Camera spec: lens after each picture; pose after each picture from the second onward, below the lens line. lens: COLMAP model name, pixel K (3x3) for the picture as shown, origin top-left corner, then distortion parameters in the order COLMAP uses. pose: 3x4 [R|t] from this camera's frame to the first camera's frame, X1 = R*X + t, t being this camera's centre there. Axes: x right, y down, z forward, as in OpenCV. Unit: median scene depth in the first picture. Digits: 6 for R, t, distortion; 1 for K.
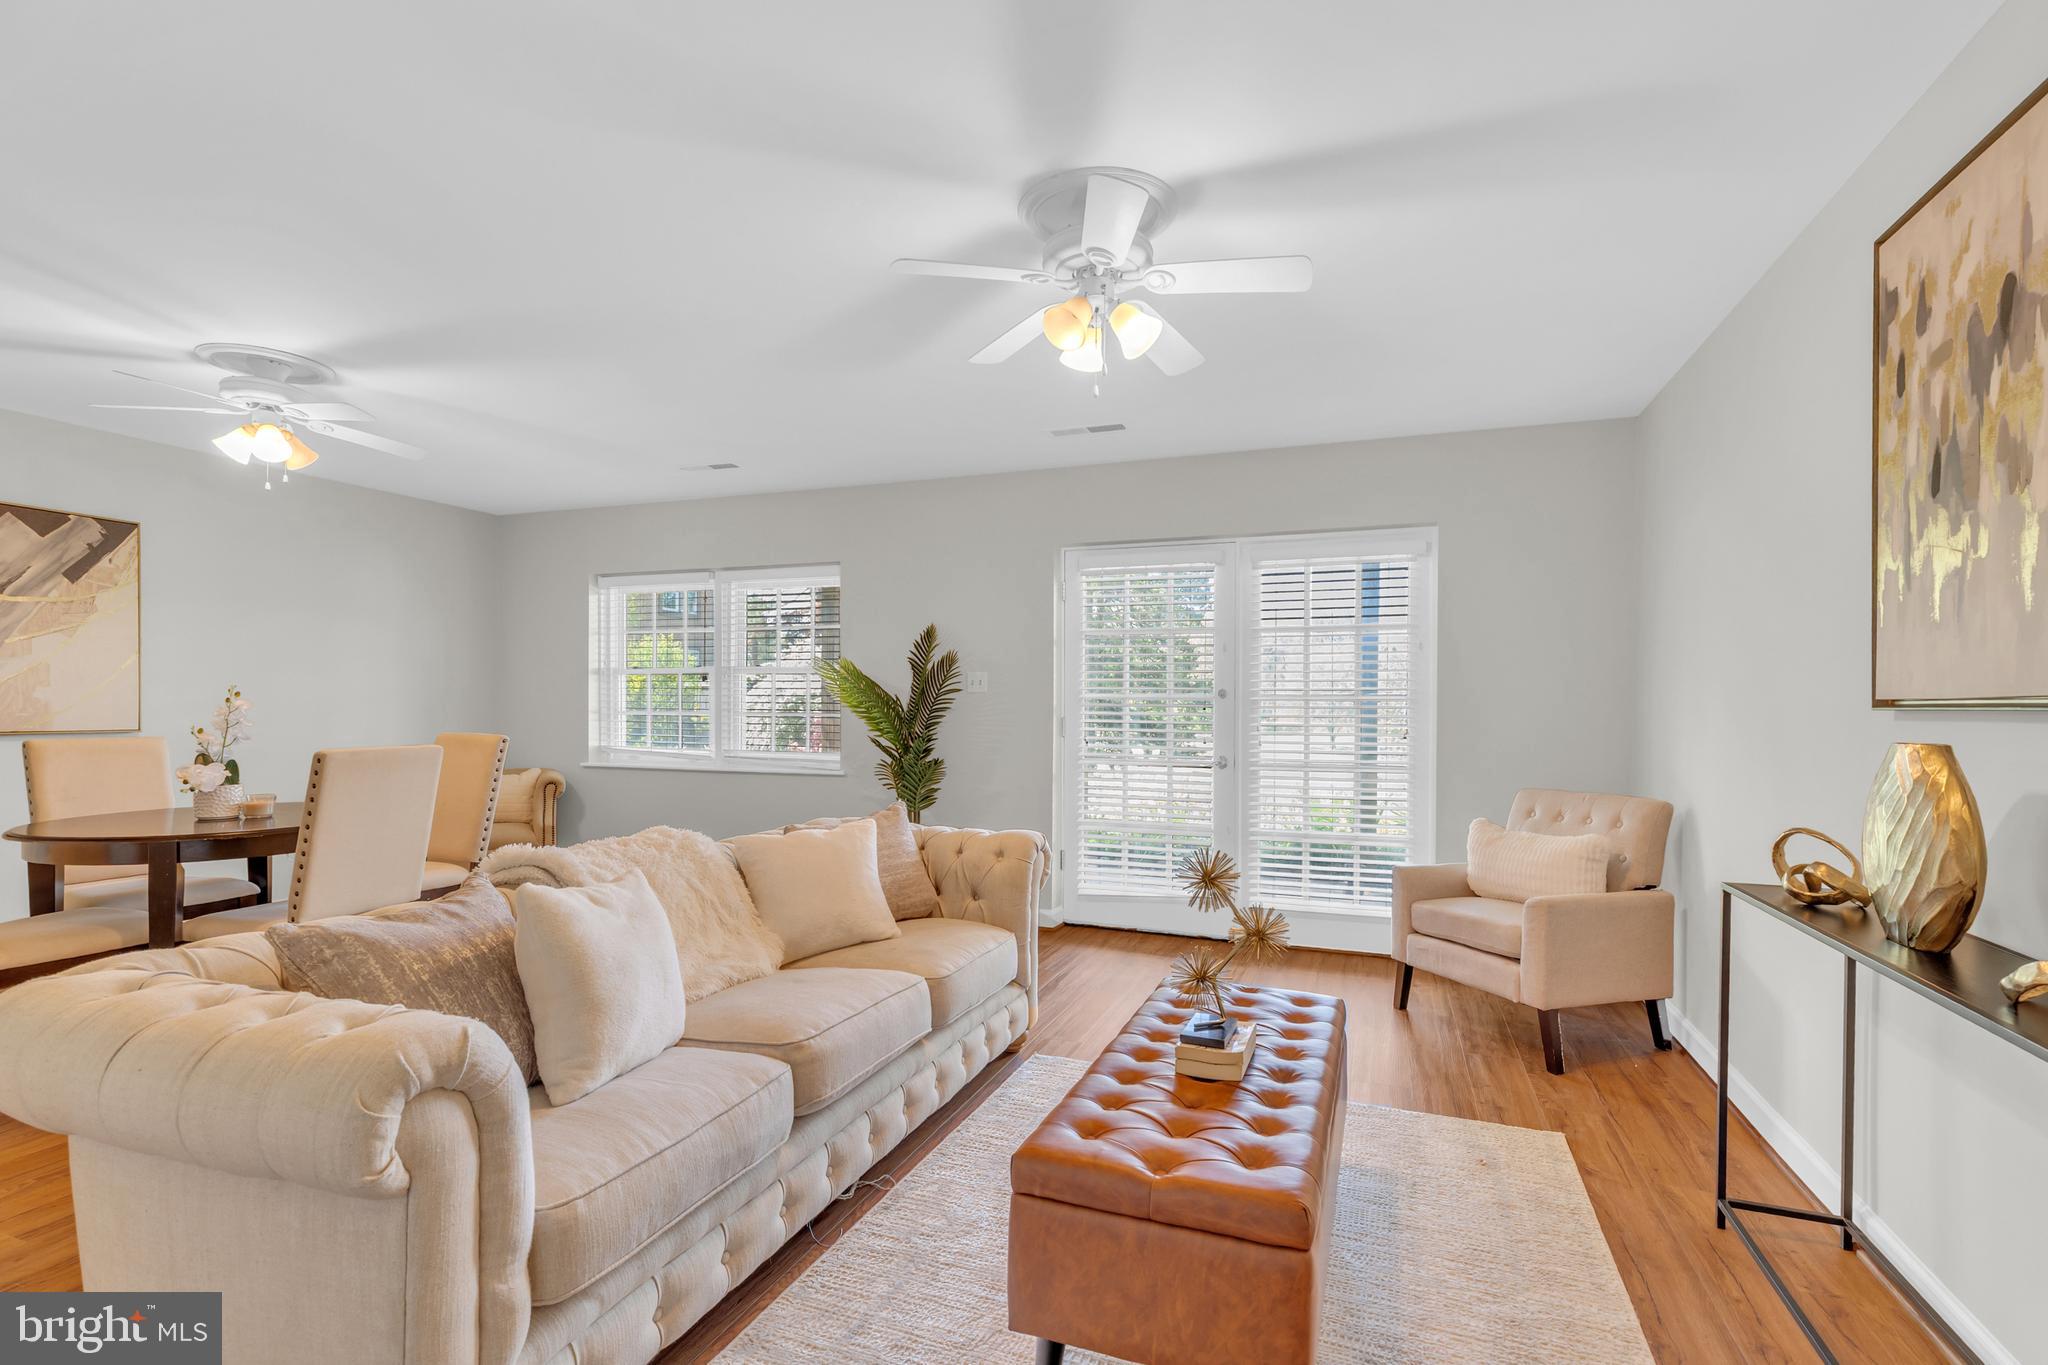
lens RADIAL K [[935.4, 0, 1027.2], [0, 935.4, 713.1], [0, 0, 1]] dist [0.004807, 0.000400]
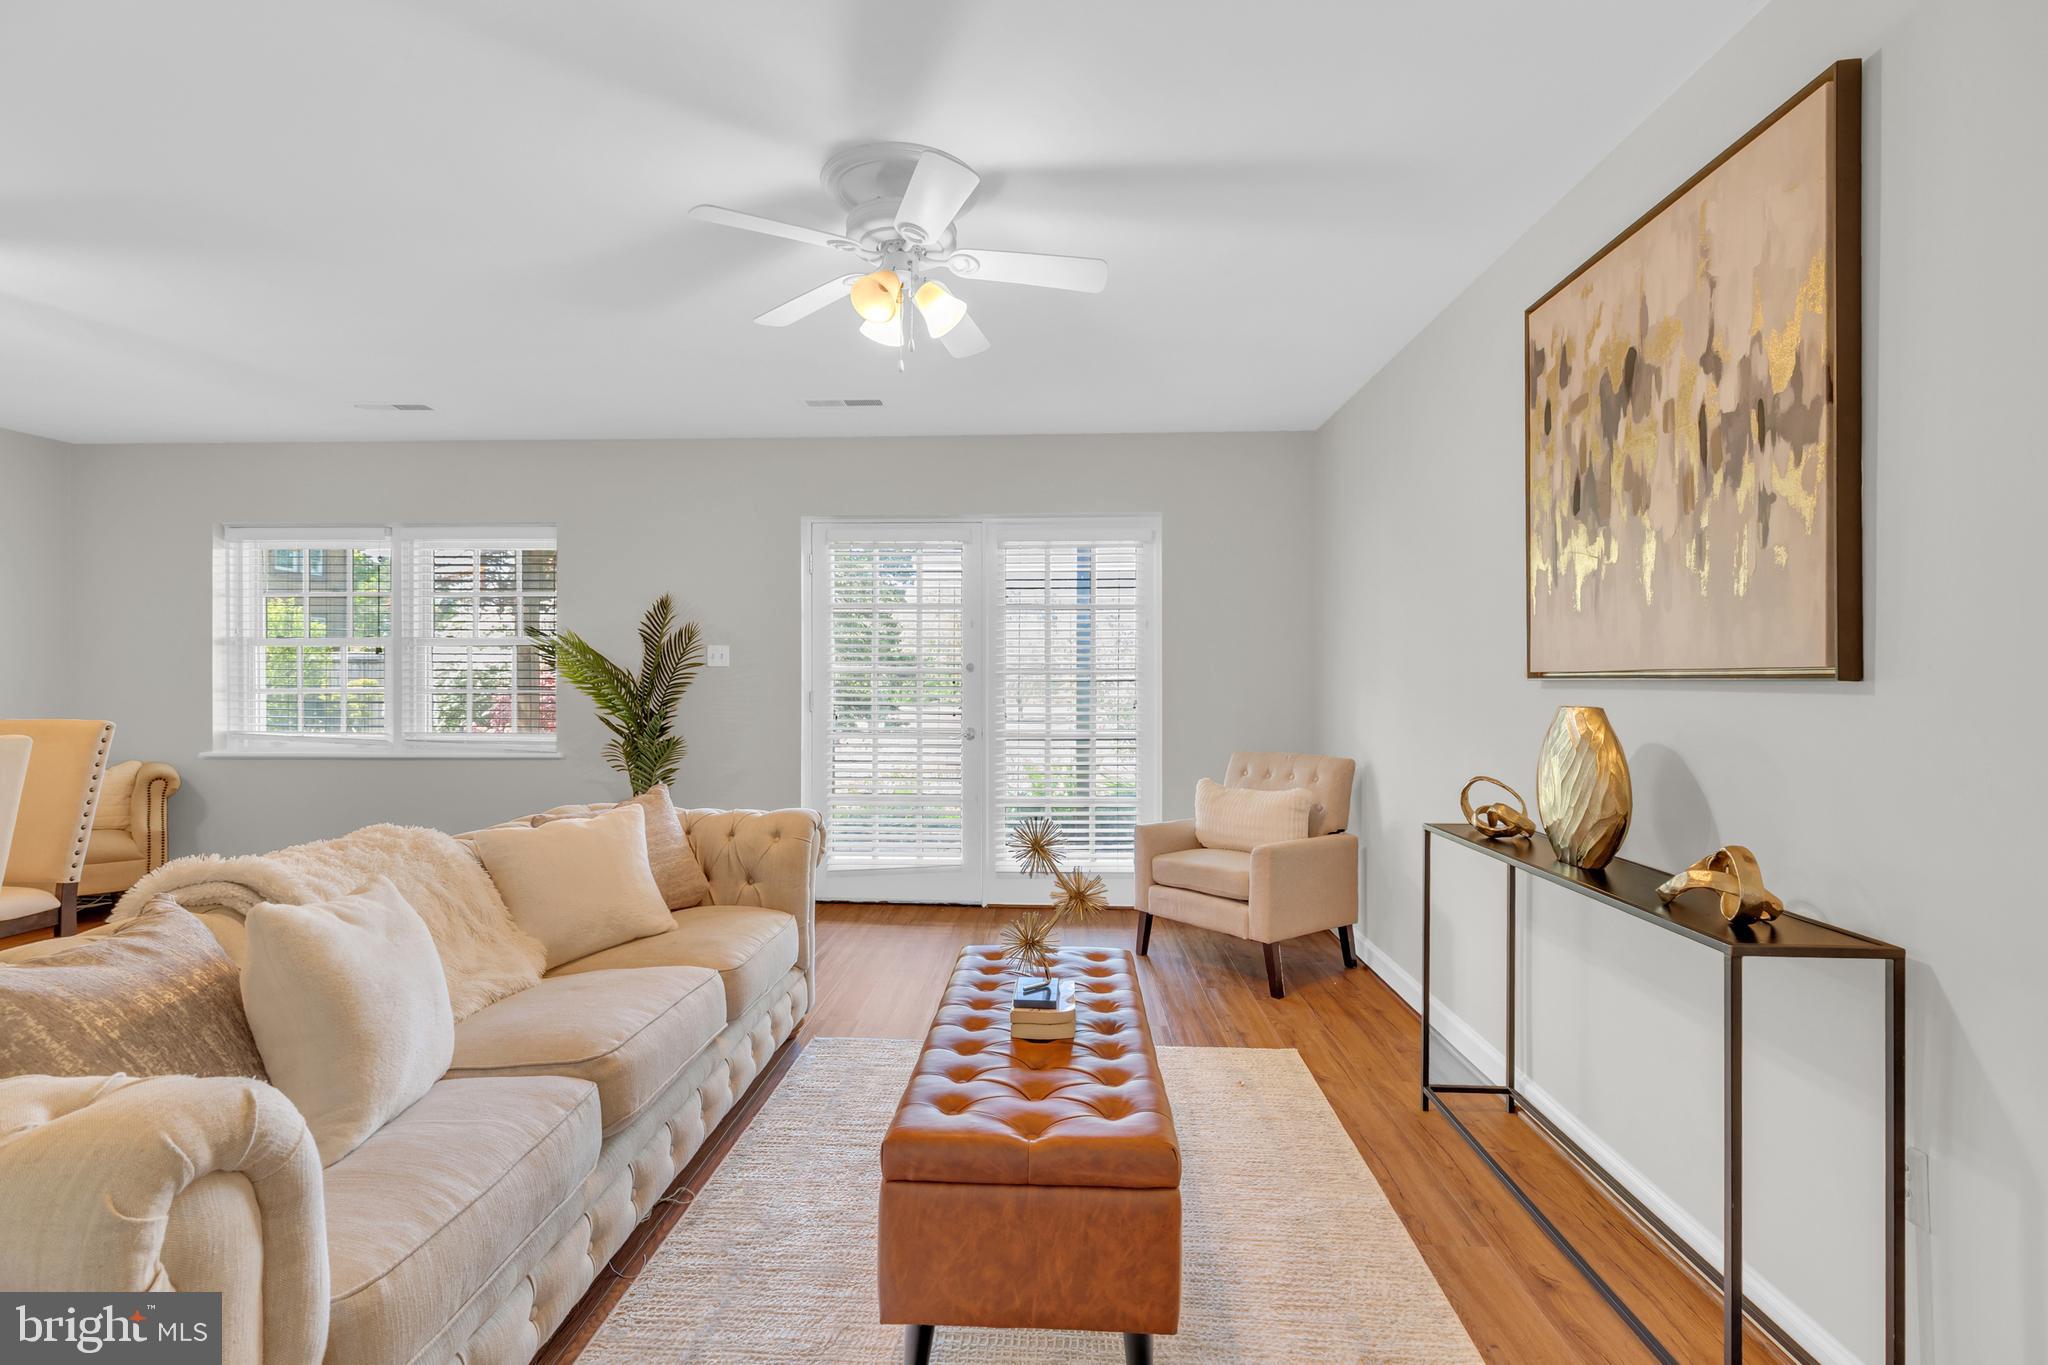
lens RADIAL K [[919.2, 0, 1013.9], [0, 919.2, 680.7], [0, 0, 1]] dist [0.004754, -0.000195]
pose [[0.952266, -0.005337, 0.305221, -0.091520], [0.007254, 0.999960, -0.005145, -0.001216], [-0.305182, 0.007113, 0.952268, 0.022852]]
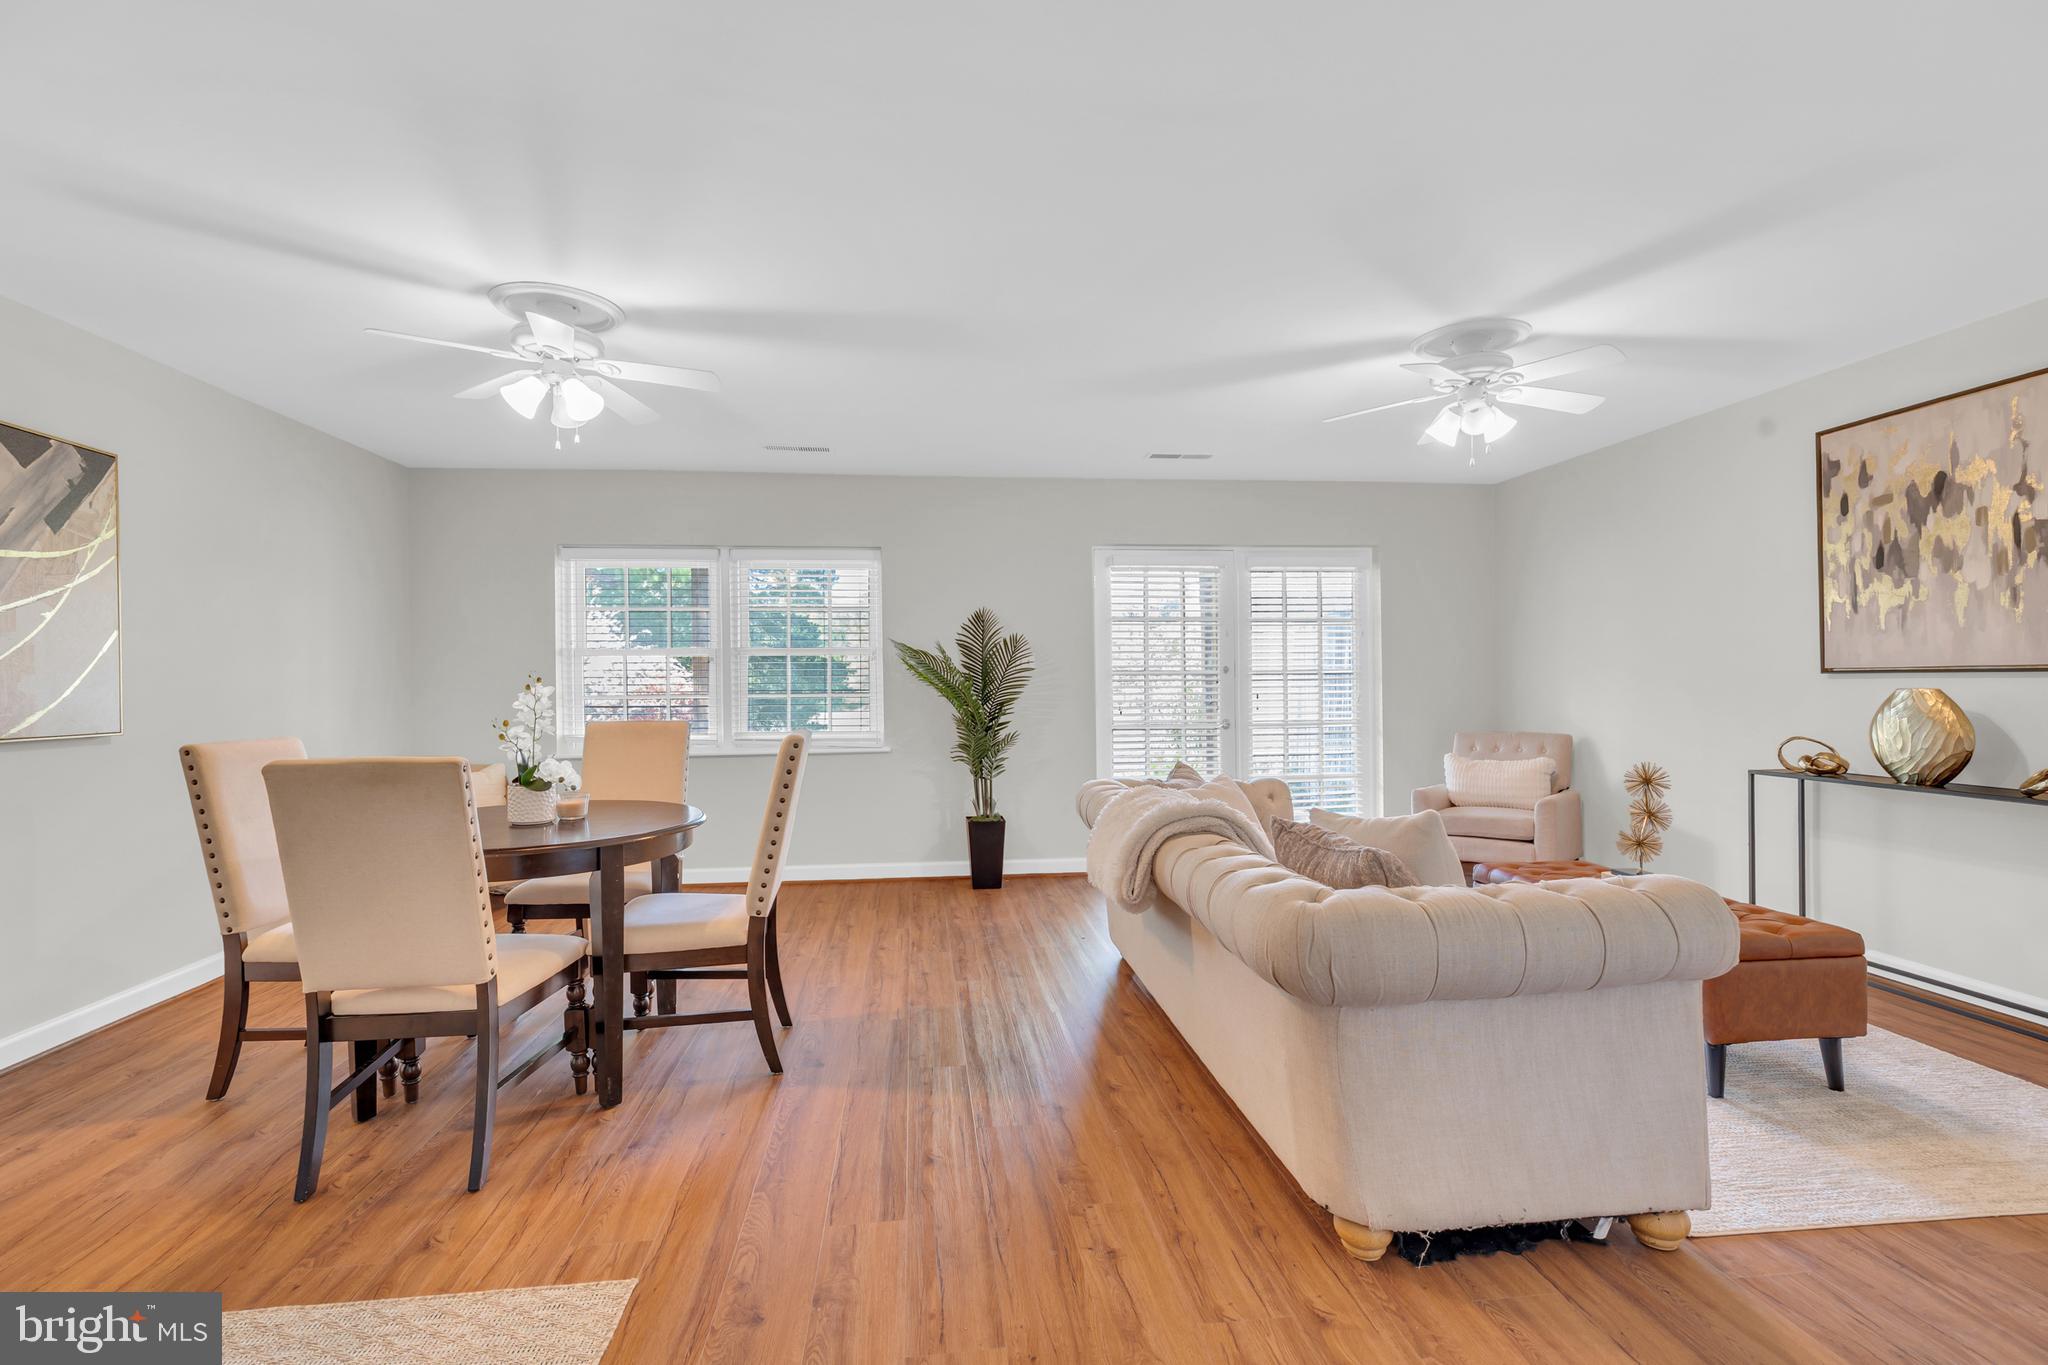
lens RADIAL K [[912.3, 0, 1014.0], [0, 912.3, 683.4], [0, 0, 1]] dist [0.001690, 0.000168]
pose [[0.891975, -0.015866, 0.451807, -0.978576], [0.019660, 0.999800, -0.003703, -0.006357], [-0.451658, 0.012186, 0.892108, 0.048213]]
